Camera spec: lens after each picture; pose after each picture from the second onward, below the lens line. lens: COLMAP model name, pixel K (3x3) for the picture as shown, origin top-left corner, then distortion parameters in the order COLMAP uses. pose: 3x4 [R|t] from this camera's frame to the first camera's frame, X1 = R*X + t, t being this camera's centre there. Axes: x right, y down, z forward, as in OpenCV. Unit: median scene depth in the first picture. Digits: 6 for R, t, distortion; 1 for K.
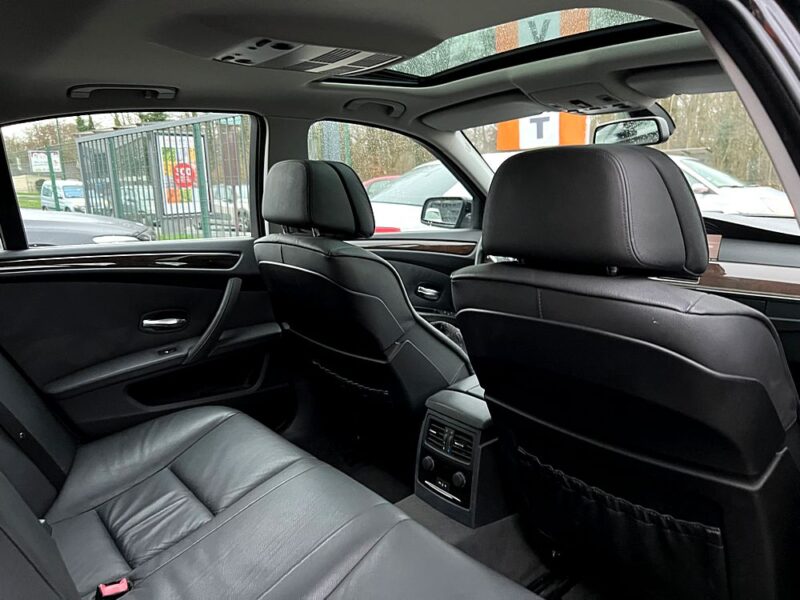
lens RADIAL K [[598.4, 0, 400.0], [0, 598.4, 300.0], [0, 0, 1]] dist [0.068727, -0.127003]
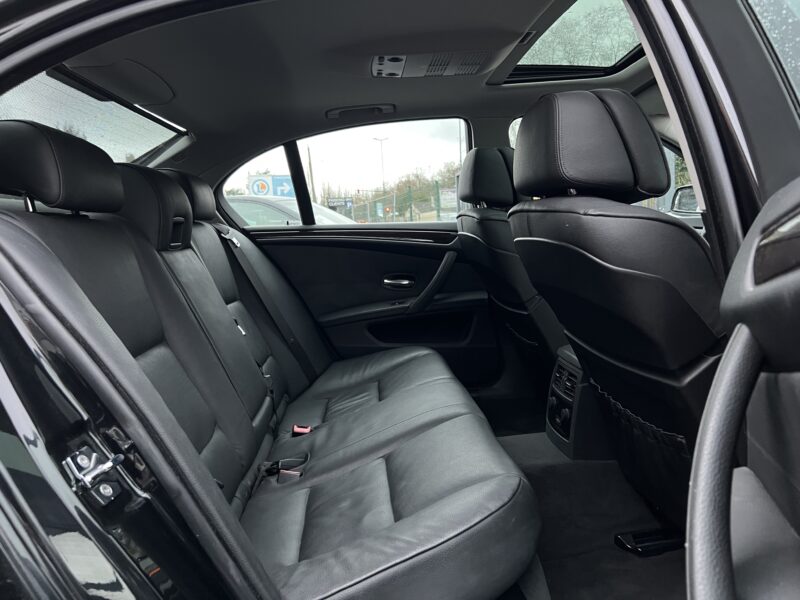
lens RADIAL K [[598.4, 0, 400.0], [0, 598.4, 300.0], [0, 0, 1]] dist [0.068727, -0.127003]
pose [[0.819922, 0.053366, -0.569982, 0.422983], [-0.081628, 0.996371, -0.024134, 0.123121], [0.566625, 0.066315, 0.821303, -0.099524]]
